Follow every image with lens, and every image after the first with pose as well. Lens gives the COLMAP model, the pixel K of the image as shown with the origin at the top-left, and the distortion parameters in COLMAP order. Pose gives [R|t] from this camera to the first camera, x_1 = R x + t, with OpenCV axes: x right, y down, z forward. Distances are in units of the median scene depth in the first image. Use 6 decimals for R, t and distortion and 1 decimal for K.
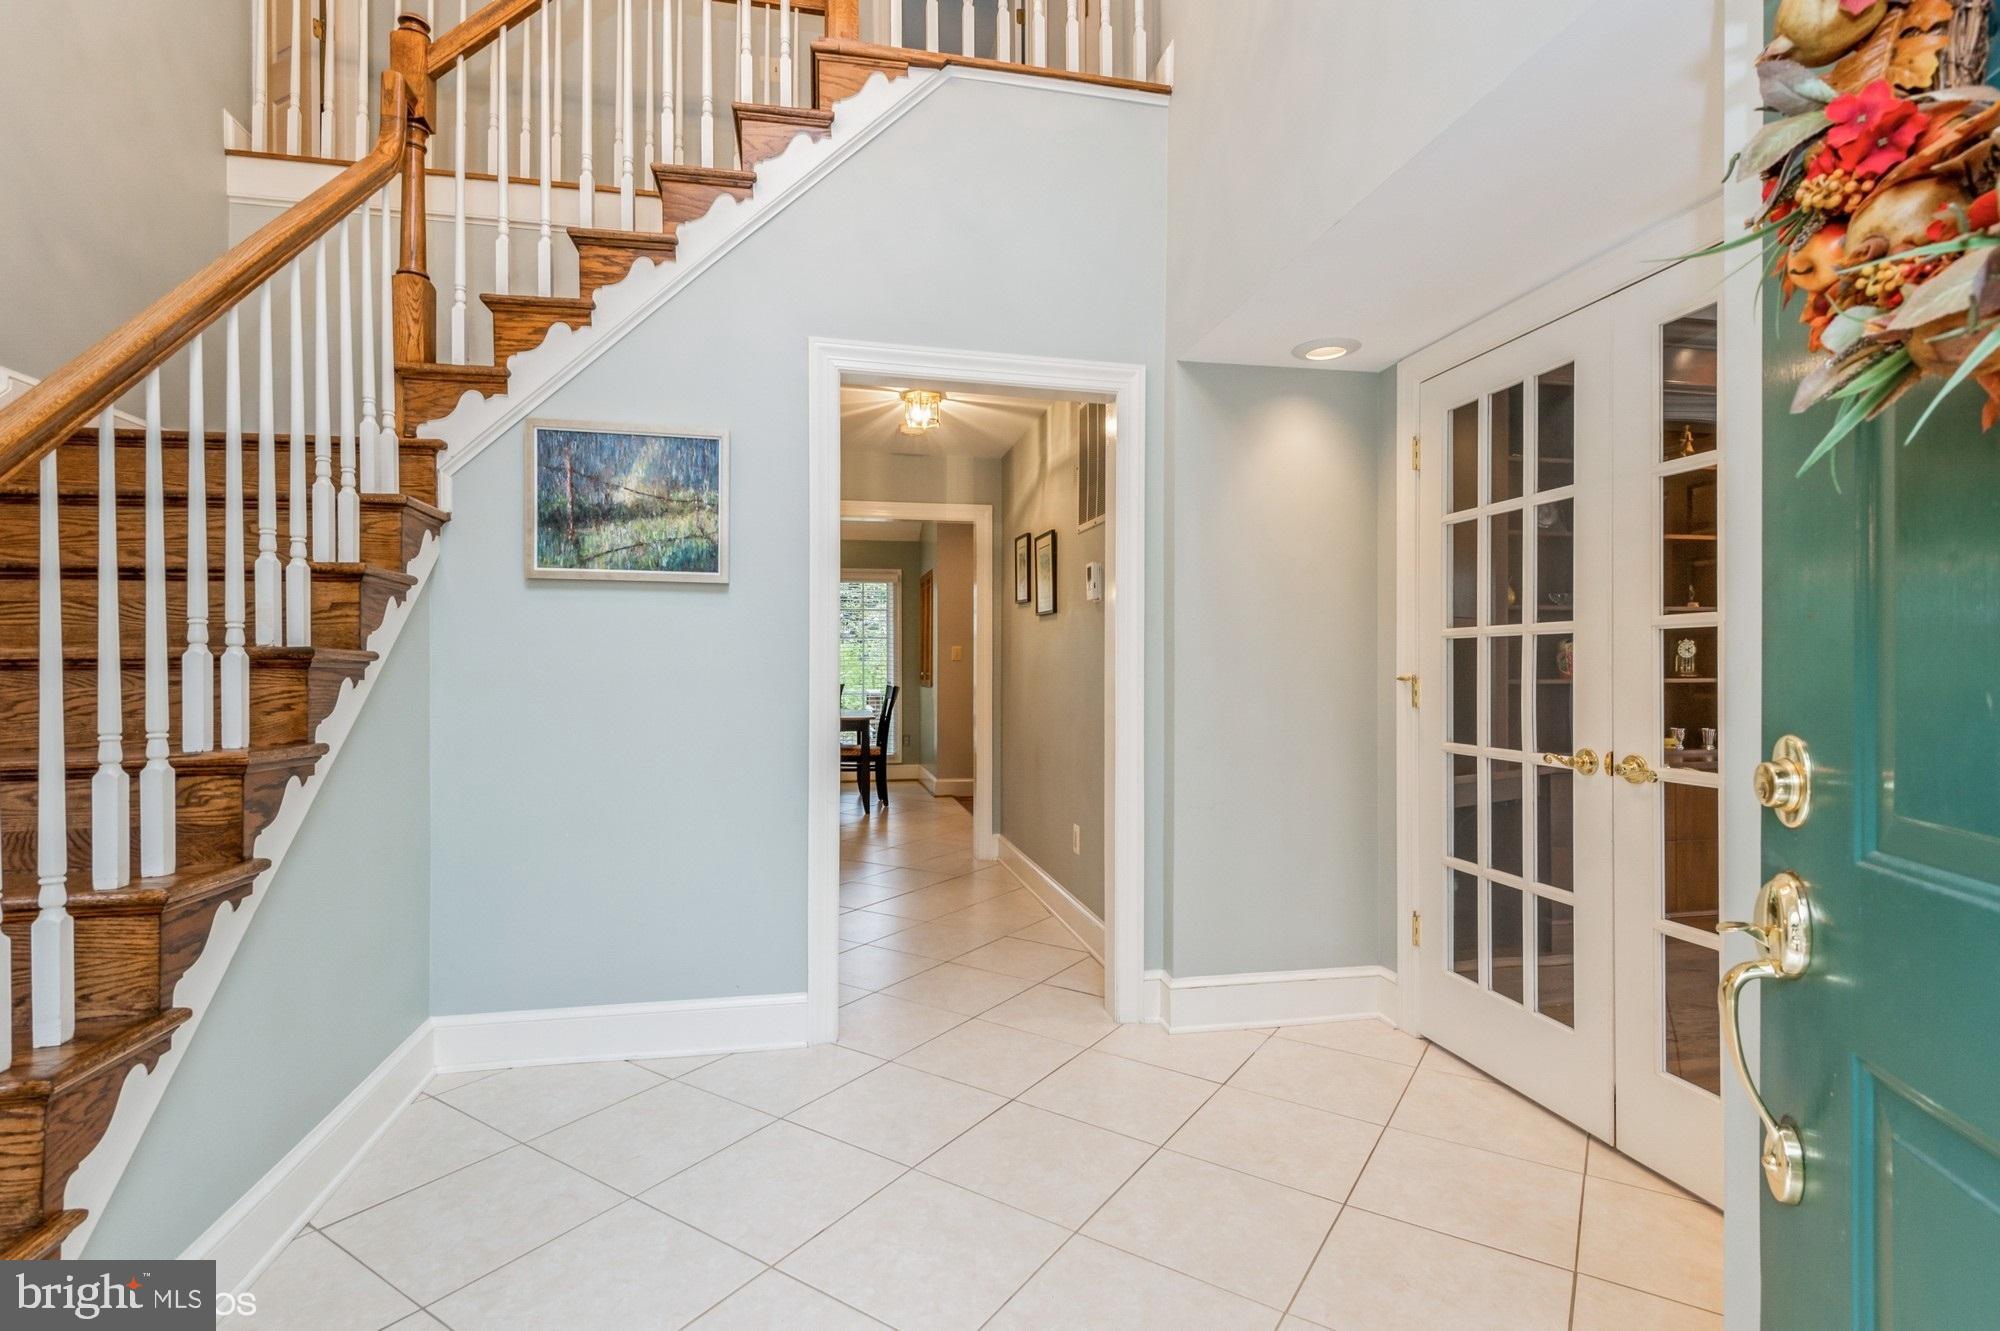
lens RADIAL K [[935.8, 0, 1000.0], [0, 935.8, 665.5], [0, 0, 1]] dist [0.001831, -0.014879]
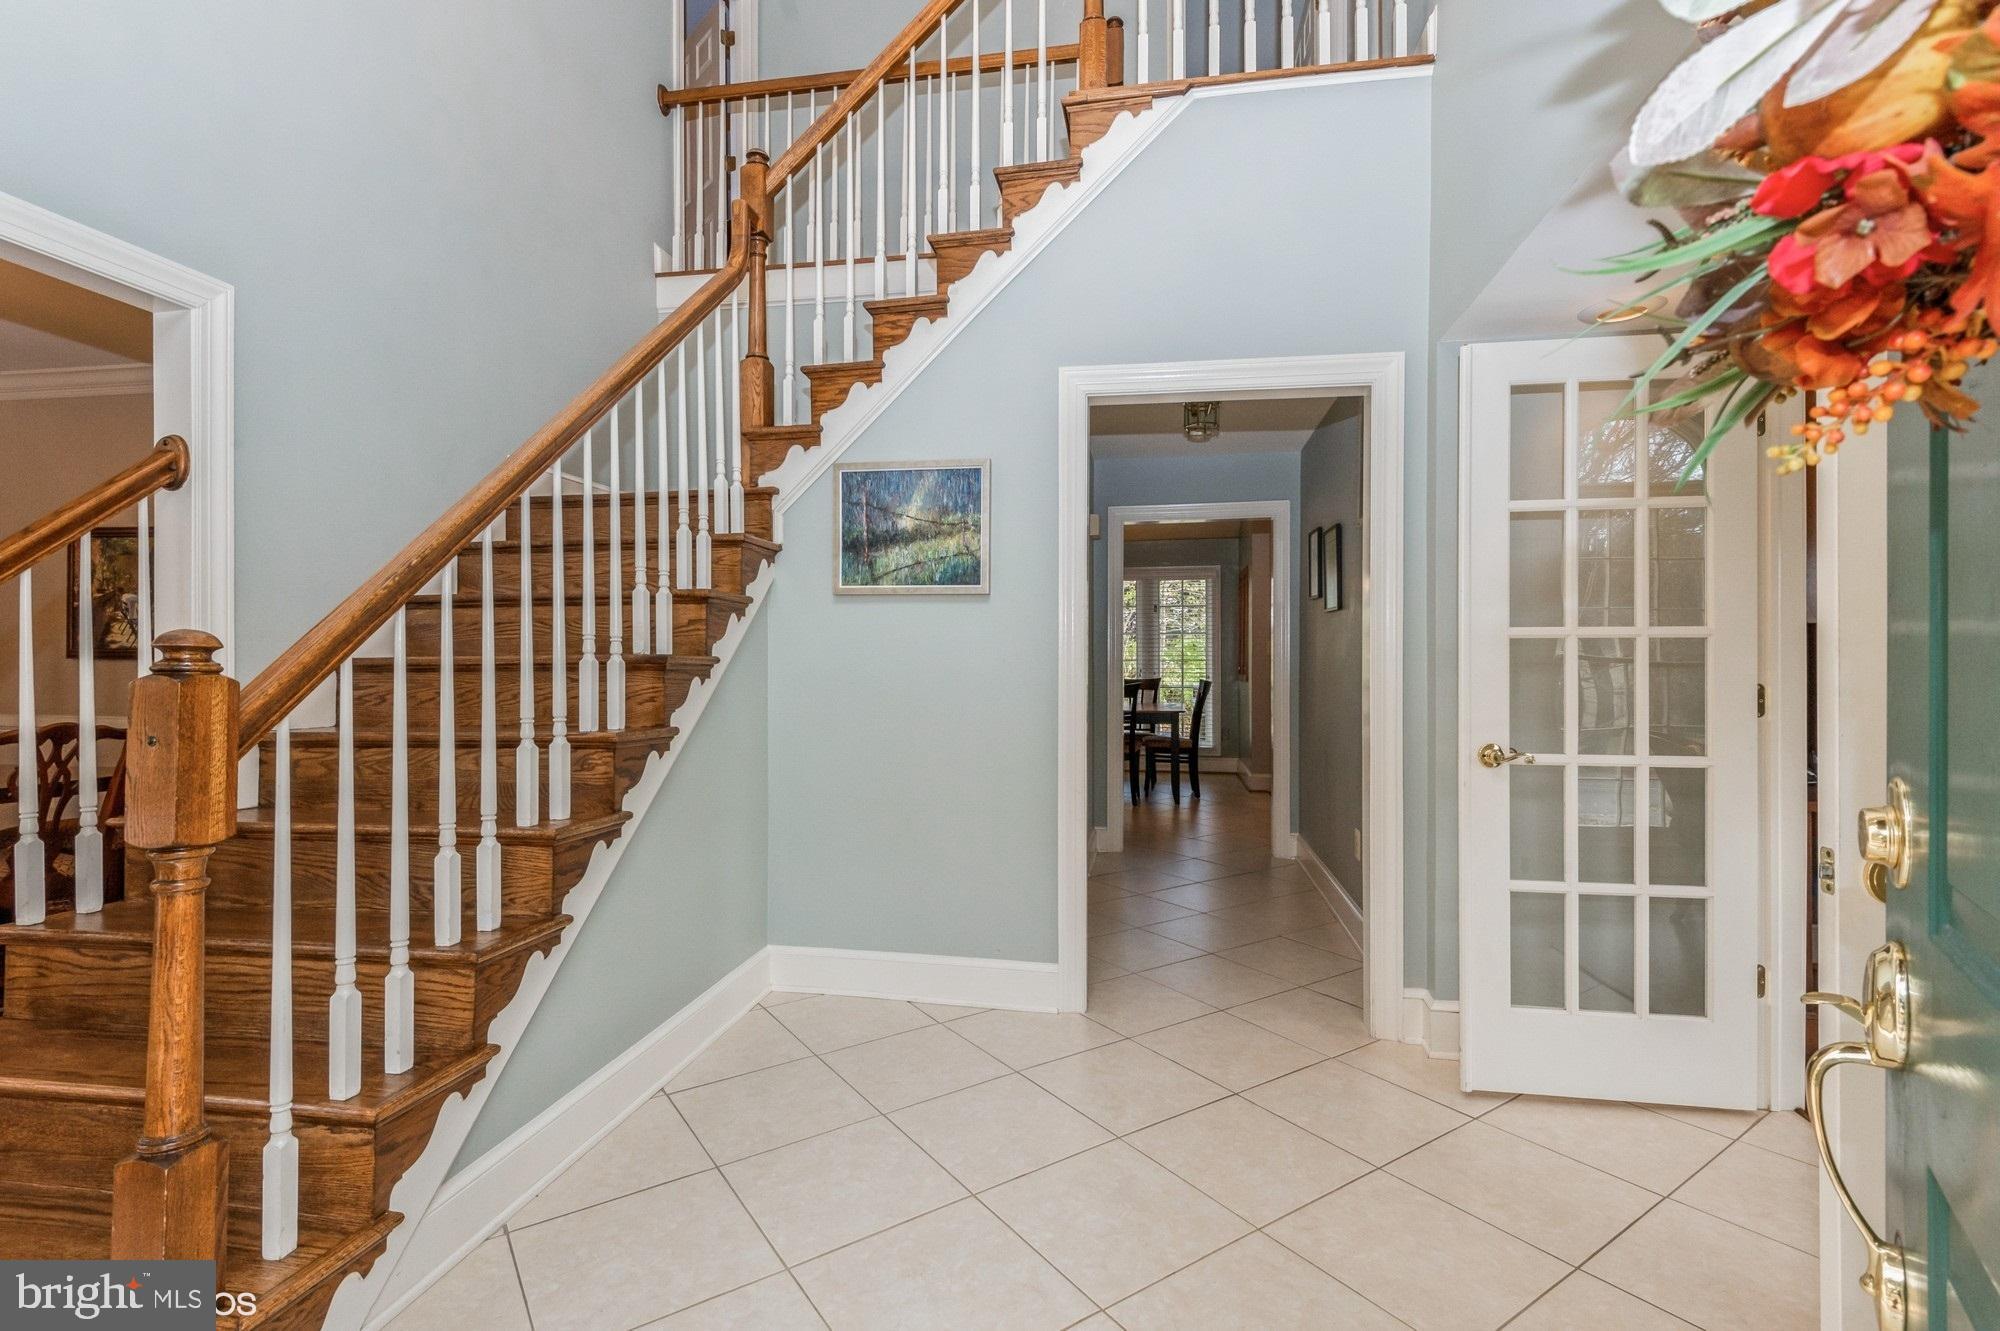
lens RADIAL K [[905.8, 0, 995.9], [0, 905.8, 653.7], [0, 0, 1]] dist [0.018471, -0.044280]
pose [[0.923491, -0.002013, -0.383615, 0.143184], [0.000811, 0.999994, -0.003297, -0.012063], [0.383619, 0.002734, 0.923487, -0.013610]]
